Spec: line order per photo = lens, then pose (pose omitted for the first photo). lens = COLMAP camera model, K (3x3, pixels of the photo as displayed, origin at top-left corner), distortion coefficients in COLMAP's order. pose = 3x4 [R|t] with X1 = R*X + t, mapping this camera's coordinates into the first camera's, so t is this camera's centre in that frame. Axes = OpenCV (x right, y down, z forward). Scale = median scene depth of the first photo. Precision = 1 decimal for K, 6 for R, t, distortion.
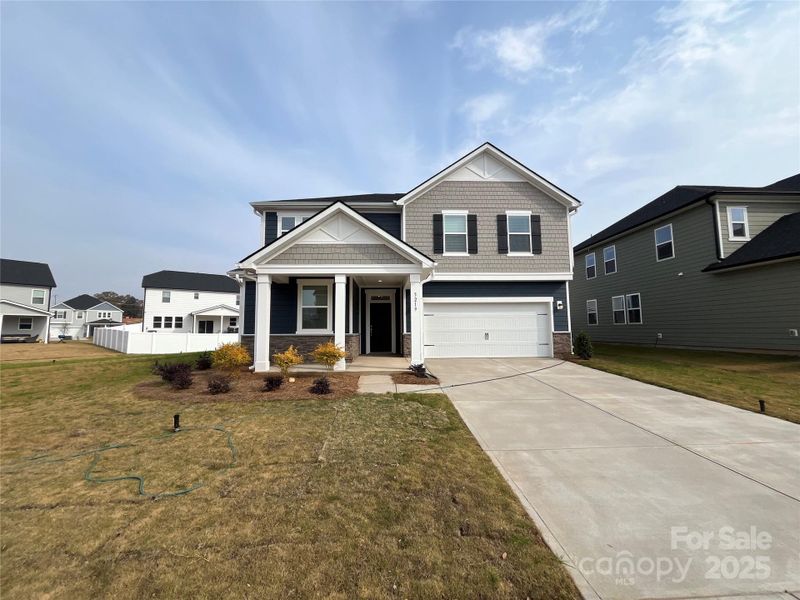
lens RADIAL K [[321.7, 0, 395.0], [0, 321.7, 302.2], [0, 0, 1]] dist [0.000859, -0.000374]
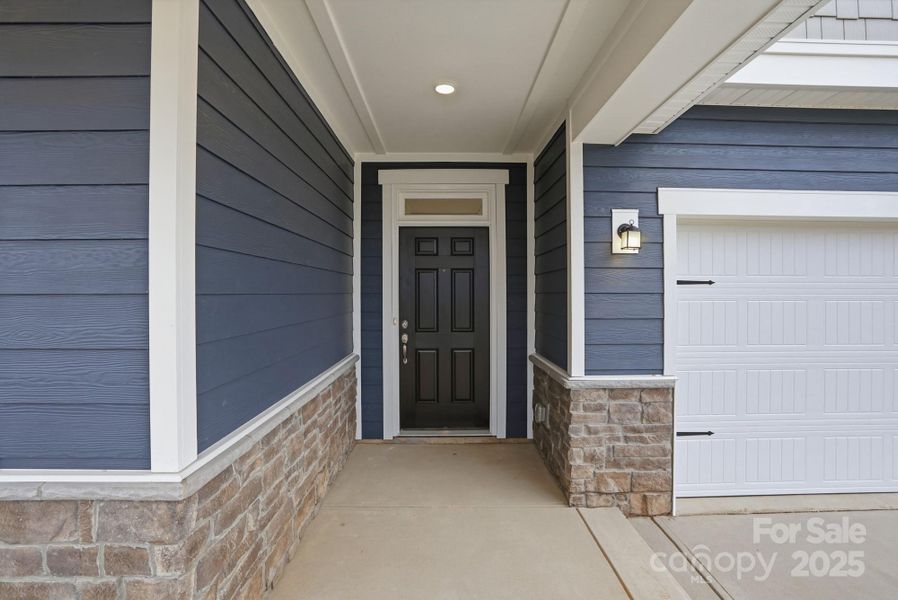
lens RADIAL K [[423.9, 0, 446.8], [0, 423.9, 294.0], [0, 0, 1]] dist [-0.032520, 0.005561]
pose [[0.999950, 0.002015, -0.009787, -0.043682], [-0.001102, 0.995721, 0.092399, 0.025901], [0.009931, -0.092383, 0.995674, 0.751985]]
